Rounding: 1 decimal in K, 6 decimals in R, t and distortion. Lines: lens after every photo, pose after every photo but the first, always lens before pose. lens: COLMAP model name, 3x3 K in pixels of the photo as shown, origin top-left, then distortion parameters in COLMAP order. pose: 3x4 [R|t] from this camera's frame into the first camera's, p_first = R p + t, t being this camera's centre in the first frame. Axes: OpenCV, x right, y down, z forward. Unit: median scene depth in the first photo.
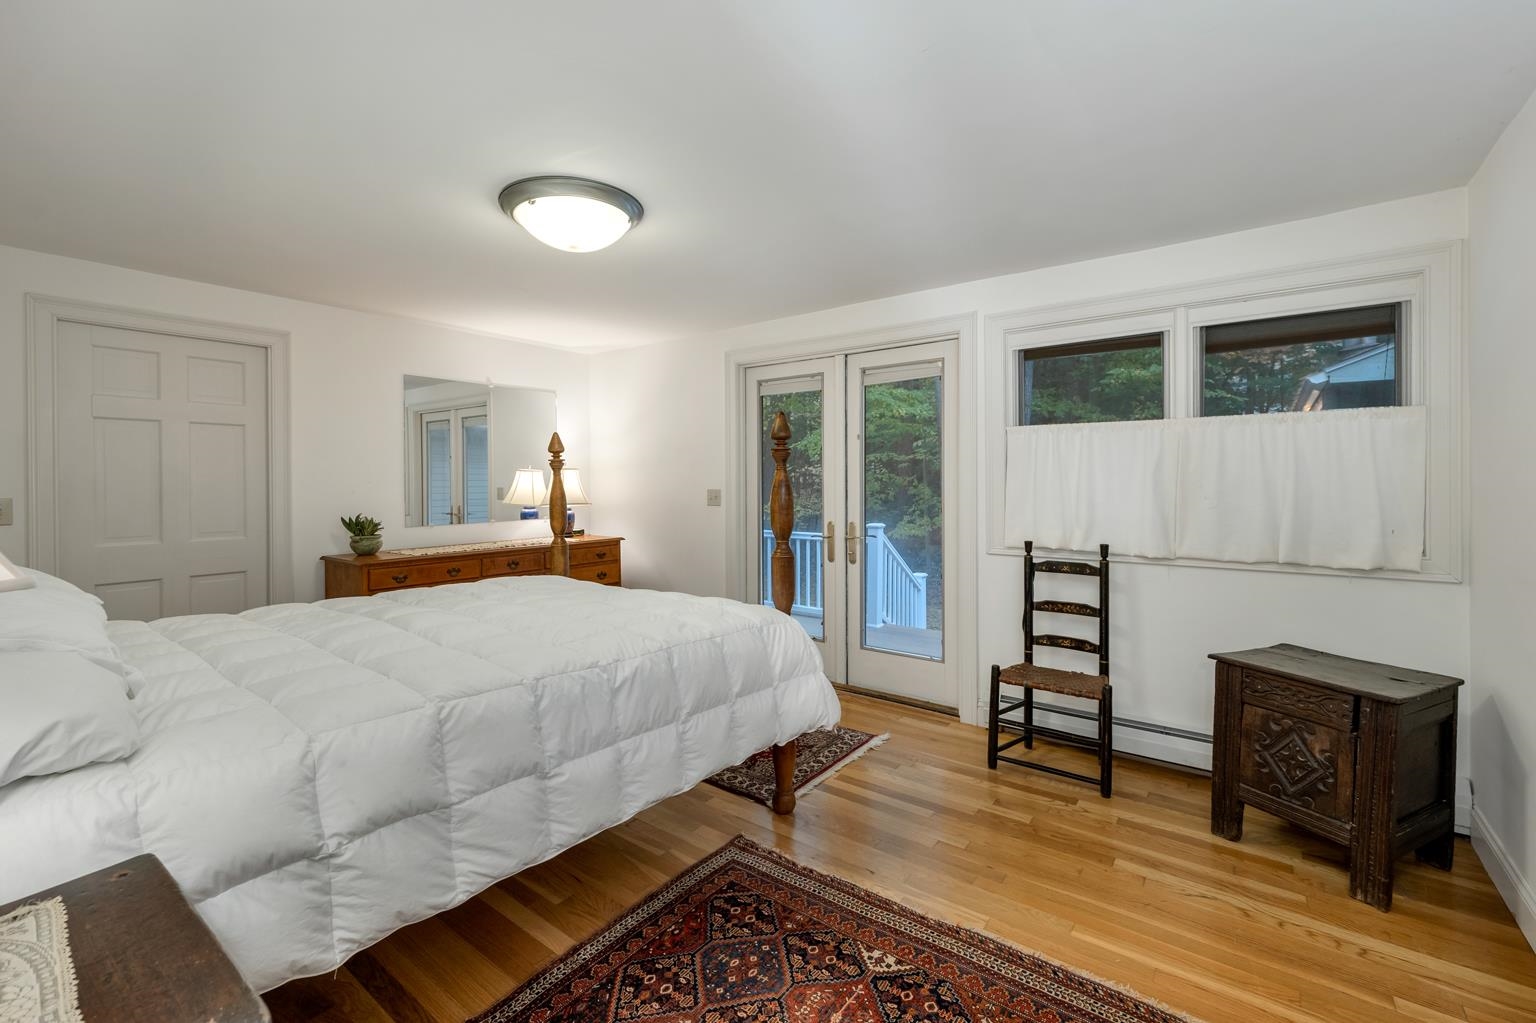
lens RADIAL K [[646.4, 0, 762.6], [0, 646.4, 486.1], [0, 0, 1]] dist [0.002418, -0.000112]
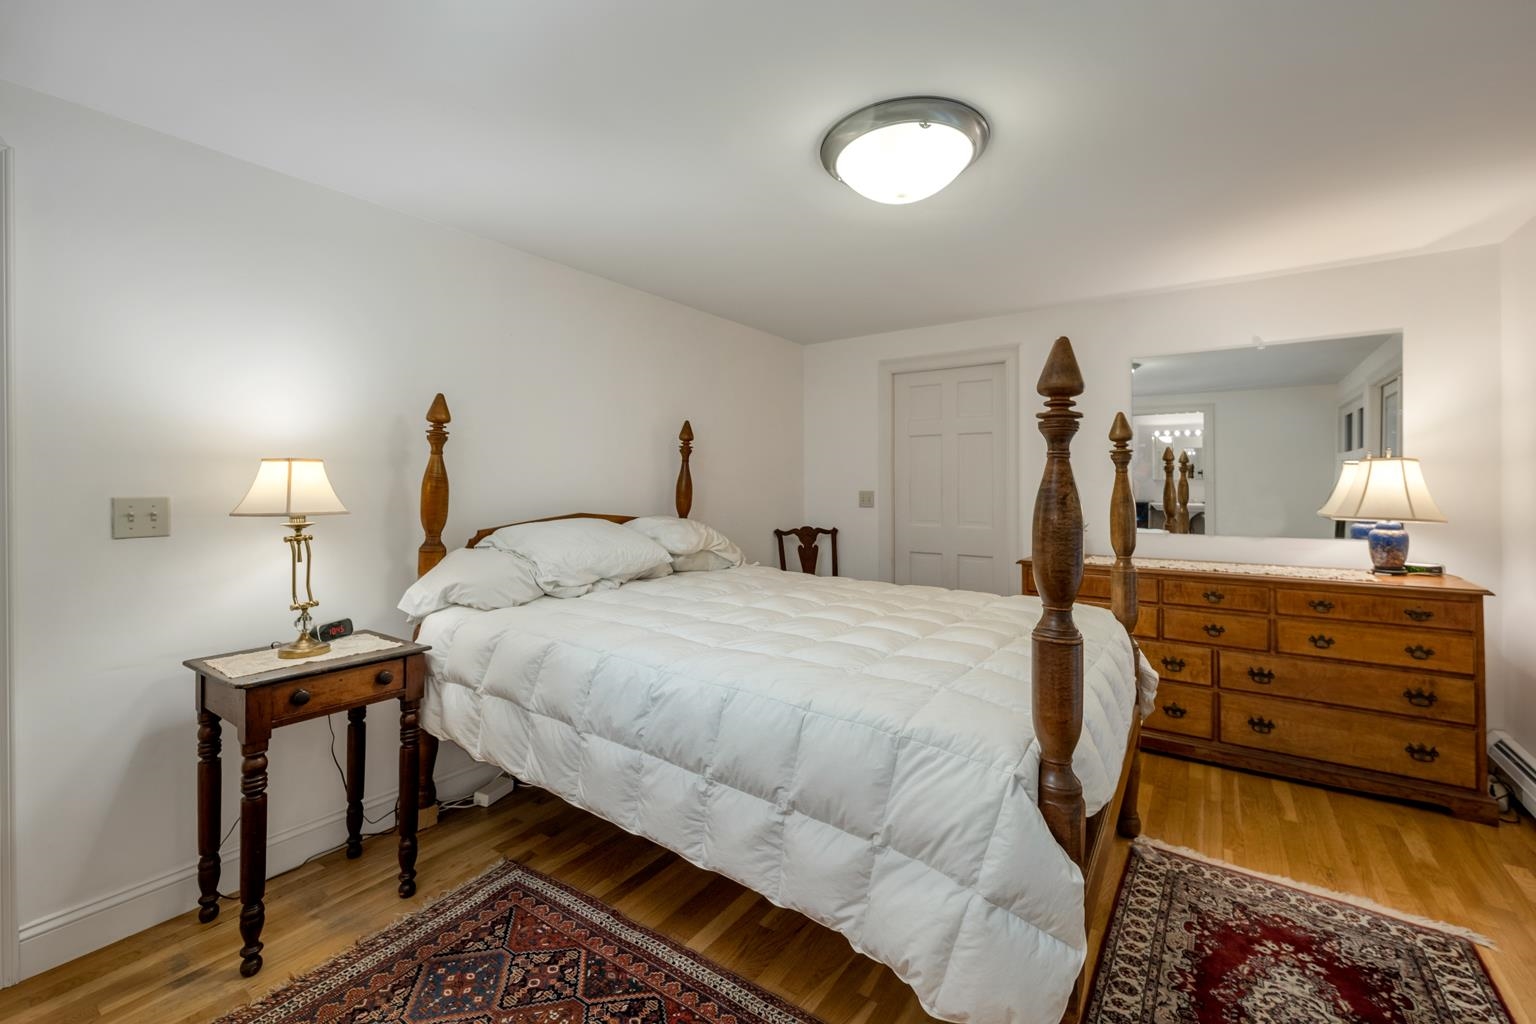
lens RADIAL K [[657.2, 0, 772.6], [0, 657.2, 479.3], [0, 0, 1]] dist [0.000338, -0.000248]
pose [[0.041154, -0.000566, -0.999153, 0.437561], [-0.005620, 0.999984, -0.000798, -0.007181], [0.999137, 0.005648, 0.041150, 0.654385]]
